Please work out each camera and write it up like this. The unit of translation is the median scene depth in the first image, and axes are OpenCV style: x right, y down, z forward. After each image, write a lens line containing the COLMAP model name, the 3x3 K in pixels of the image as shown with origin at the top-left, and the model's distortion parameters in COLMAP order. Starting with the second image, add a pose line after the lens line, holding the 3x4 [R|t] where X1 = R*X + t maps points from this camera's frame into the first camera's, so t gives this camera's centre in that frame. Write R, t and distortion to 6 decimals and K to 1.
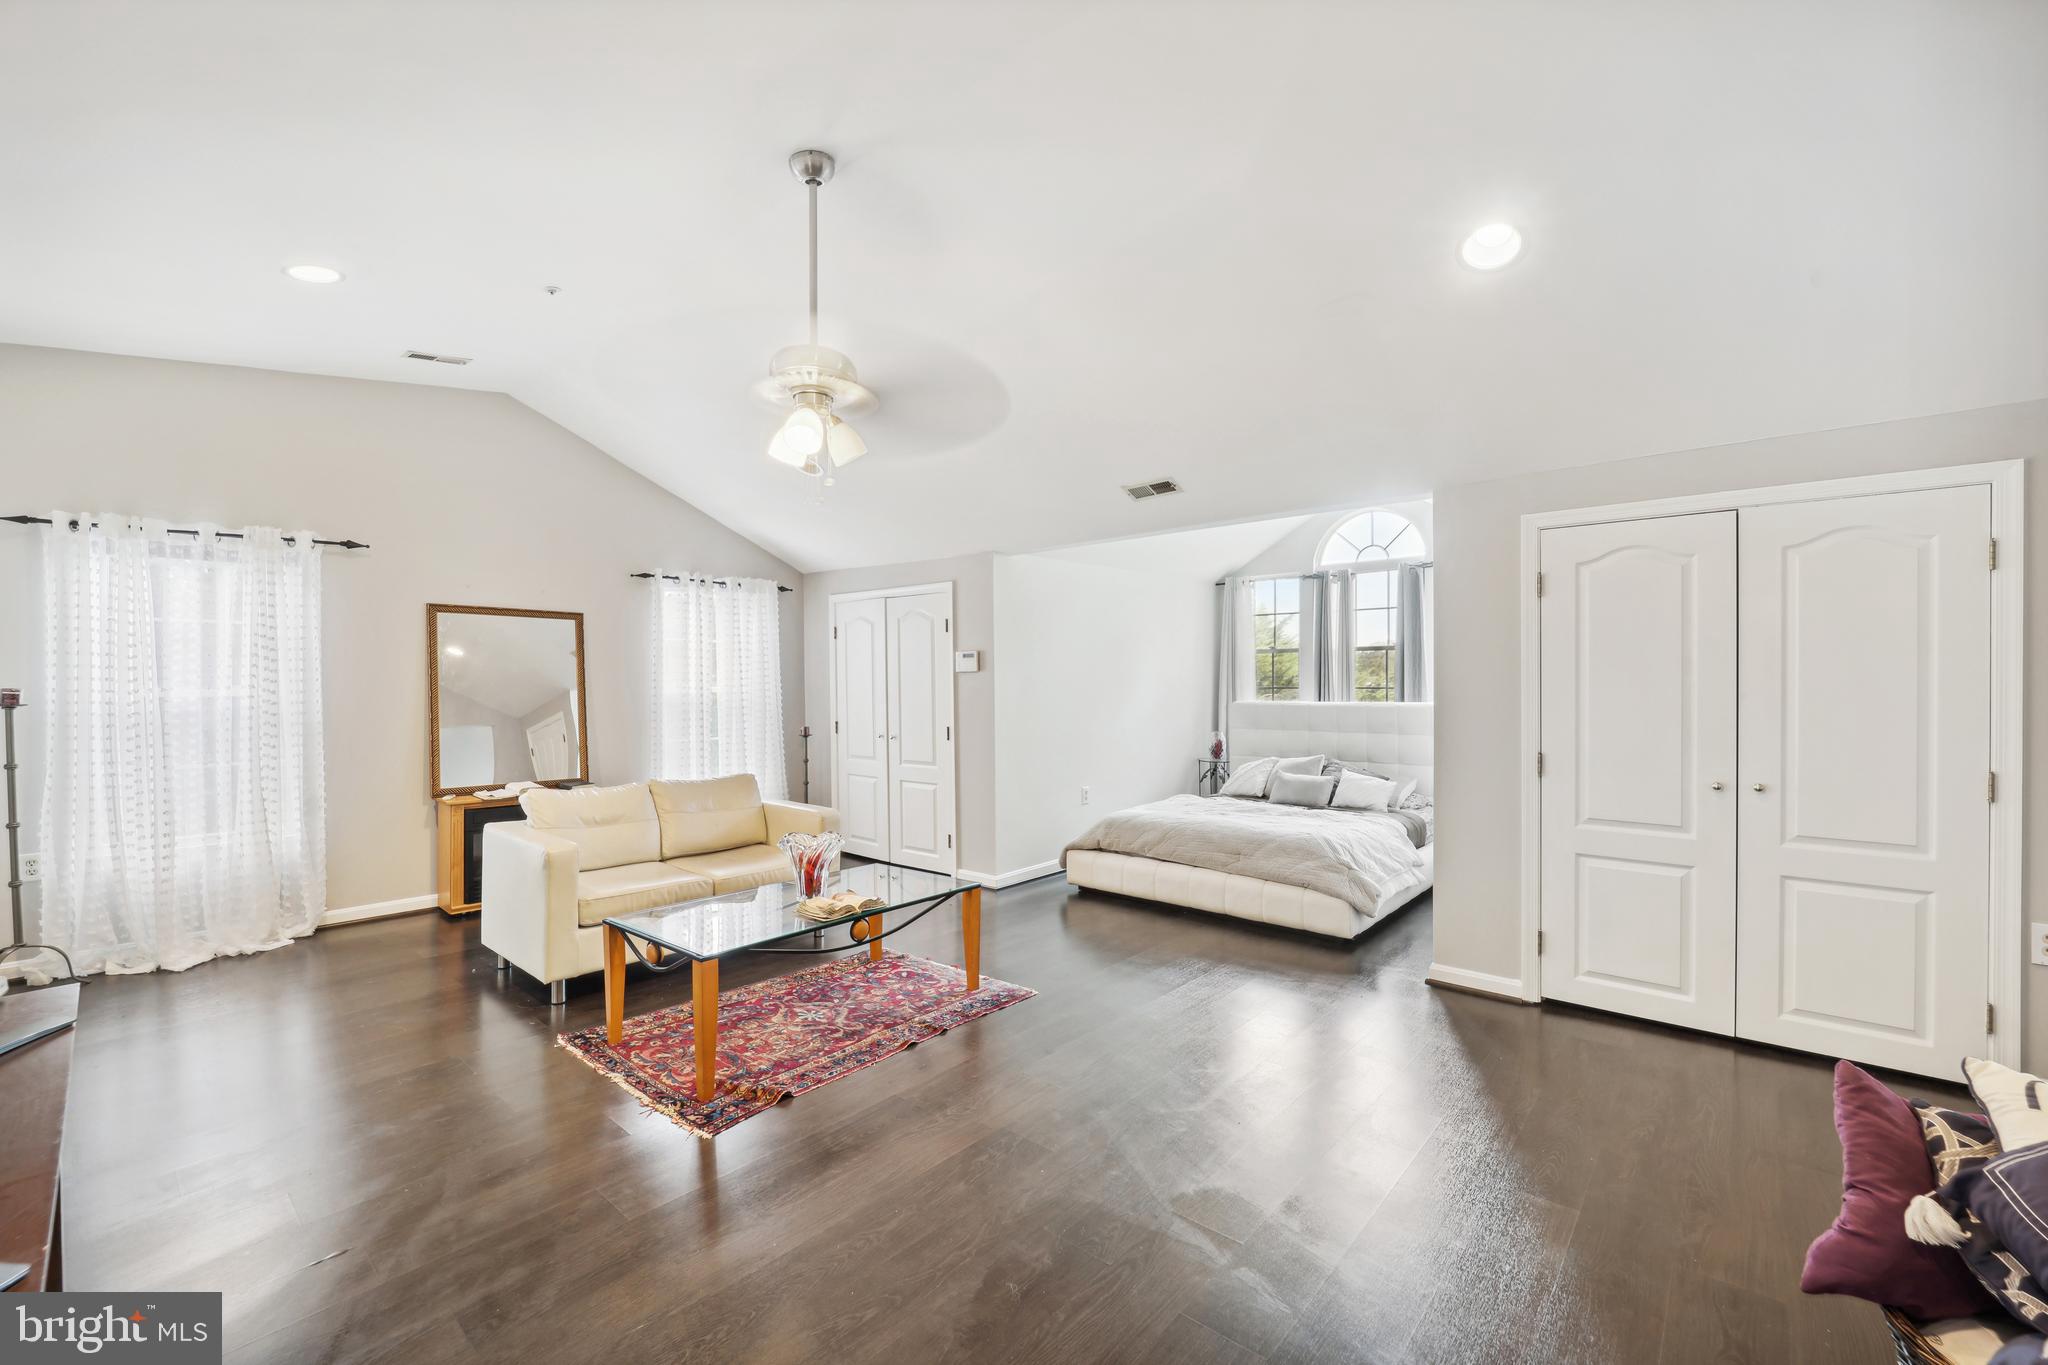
lens RADIAL K [[837.5, 0, 1025.5], [0, 837.5, 696.5], [0, 0, 1]] dist [-0.010413, -0.000037]
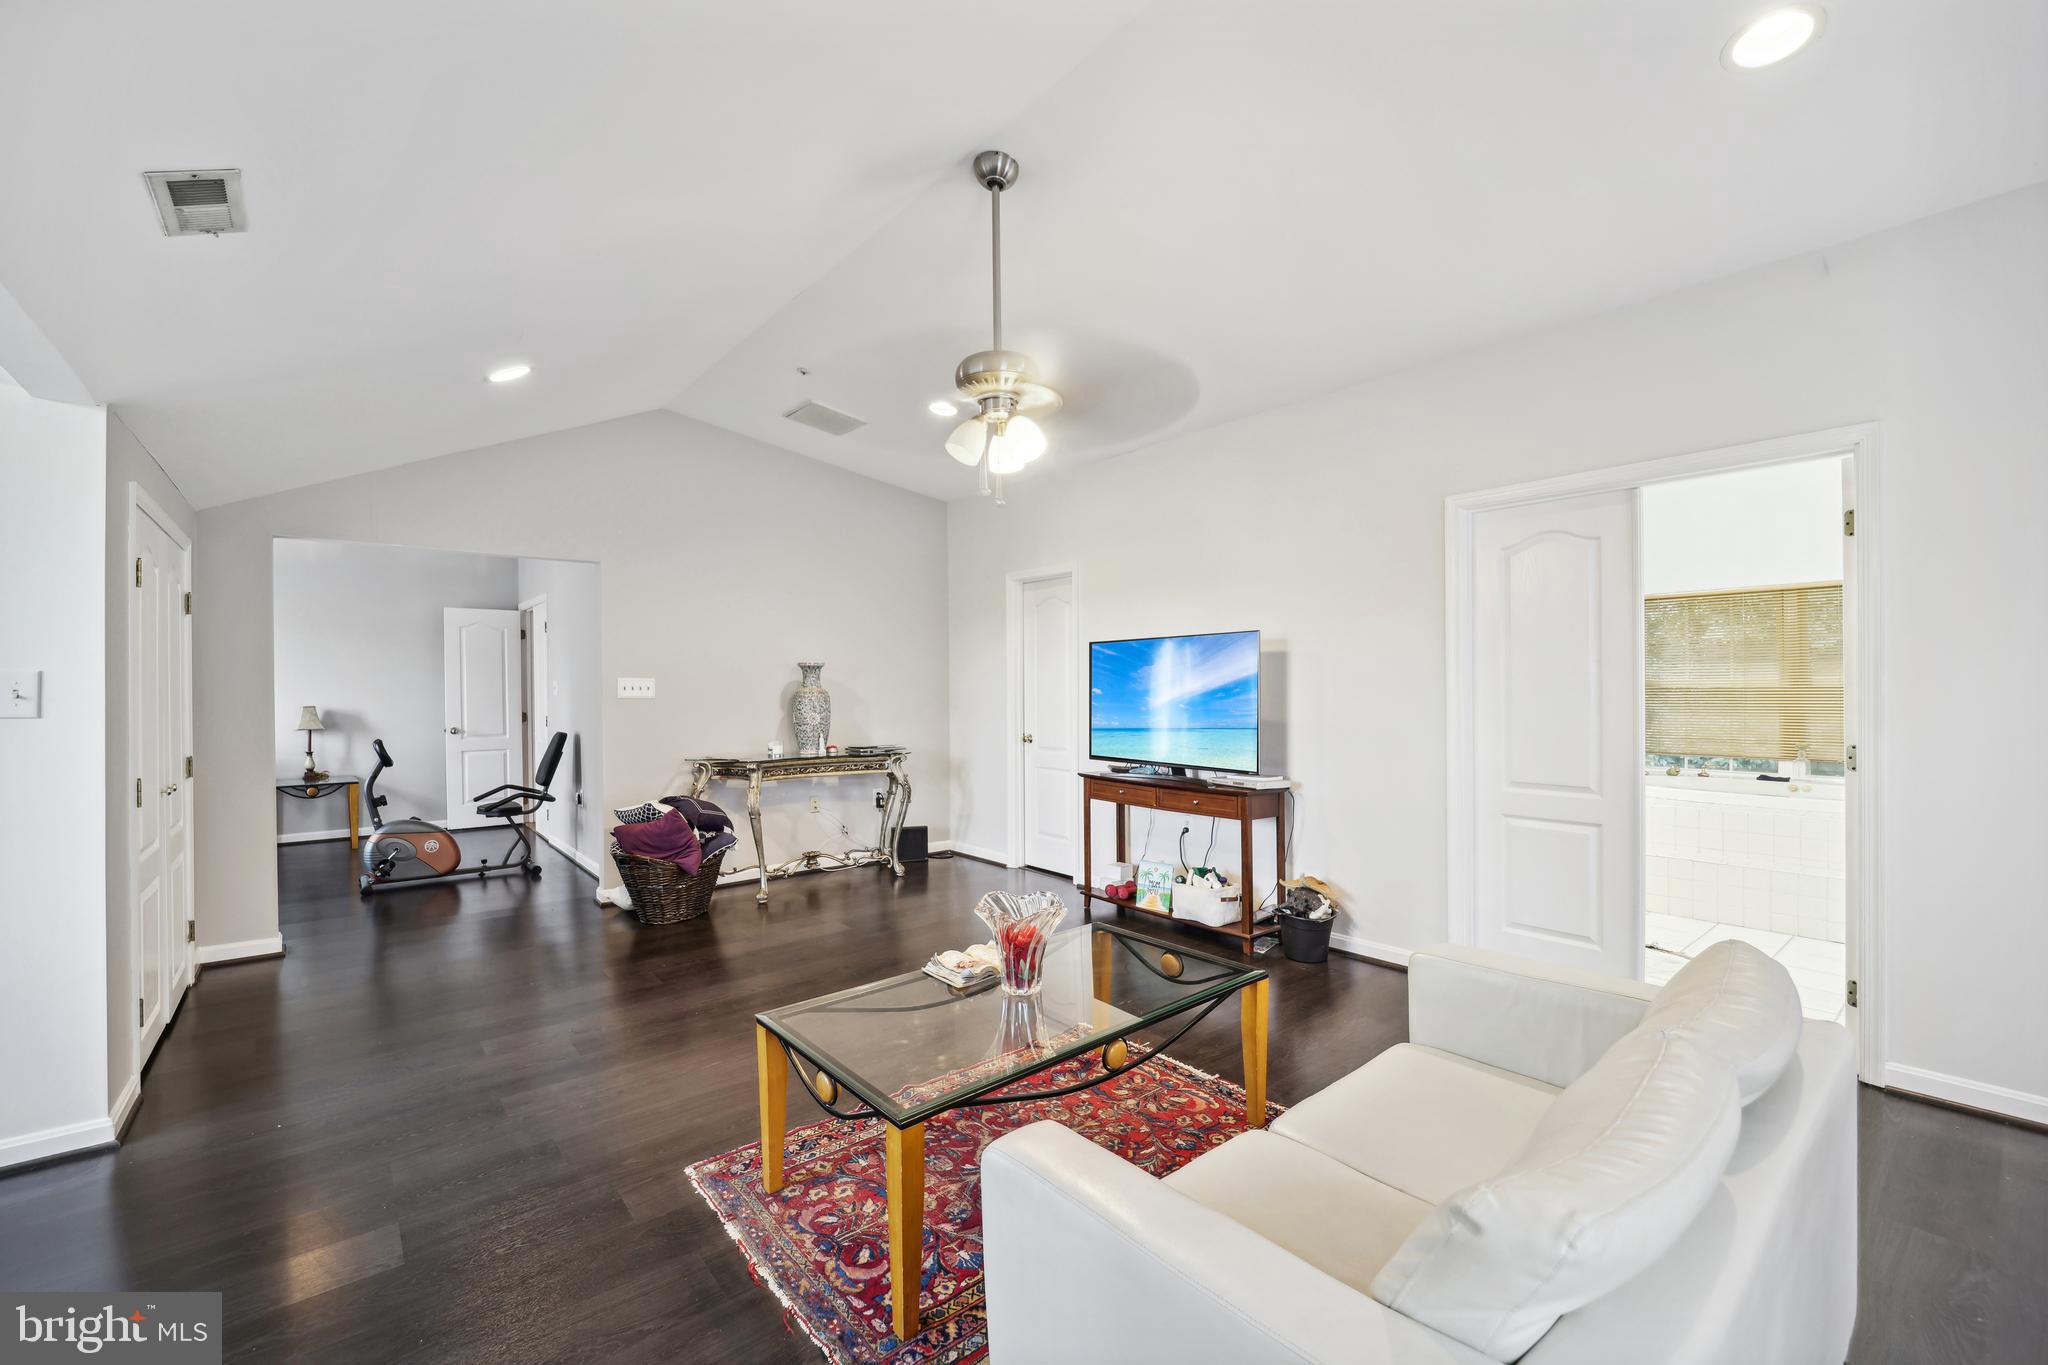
lens RADIAL K [[839.9, 0, 1022.8], [0, 839.9, 687.9], [0, 0, 1]] dist [-0.011498, -0.000078]
pose [[-0.985157, 0.008914, 0.171426, -0.270112], [0.011598, 0.999825, 0.014660, -0.017479], [-0.171265, 0.016431, -0.985088, 1.206487]]
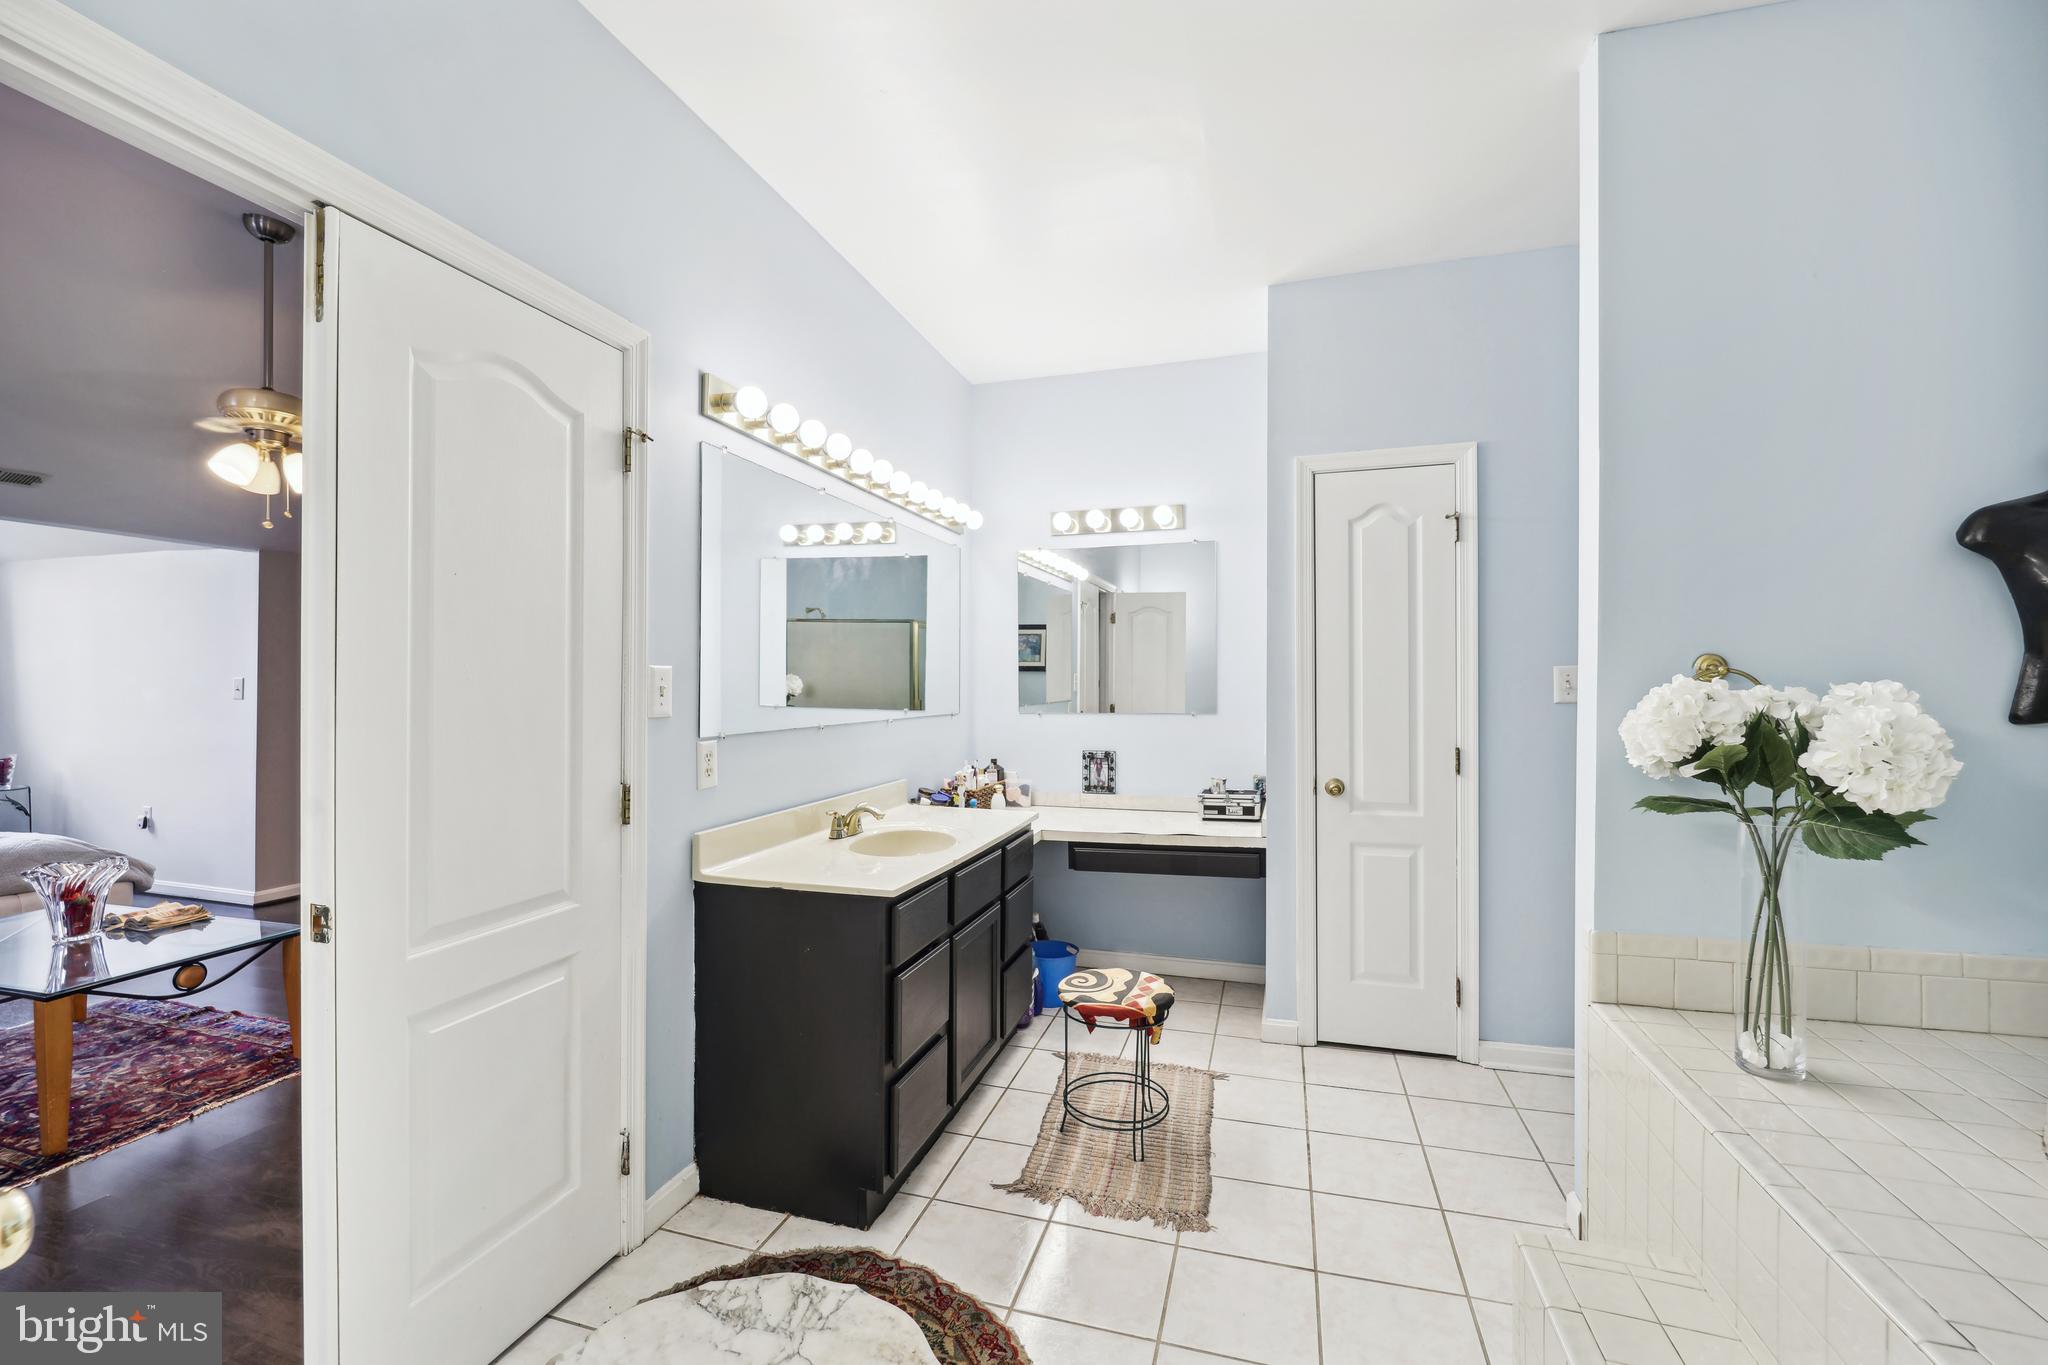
lens RADIAL K [[845.0, 0, 1008.7], [0, 845.0, 675.0], [0, 0, 1]] dist [-0.009898, -0.000091]
pose [[-0.394782, 0.015703, 0.918641, -1.016886], [0.018814, 0.999782, -0.009004, -0.001263], [-0.918582, 0.013729, -0.394992, 0.320364]]
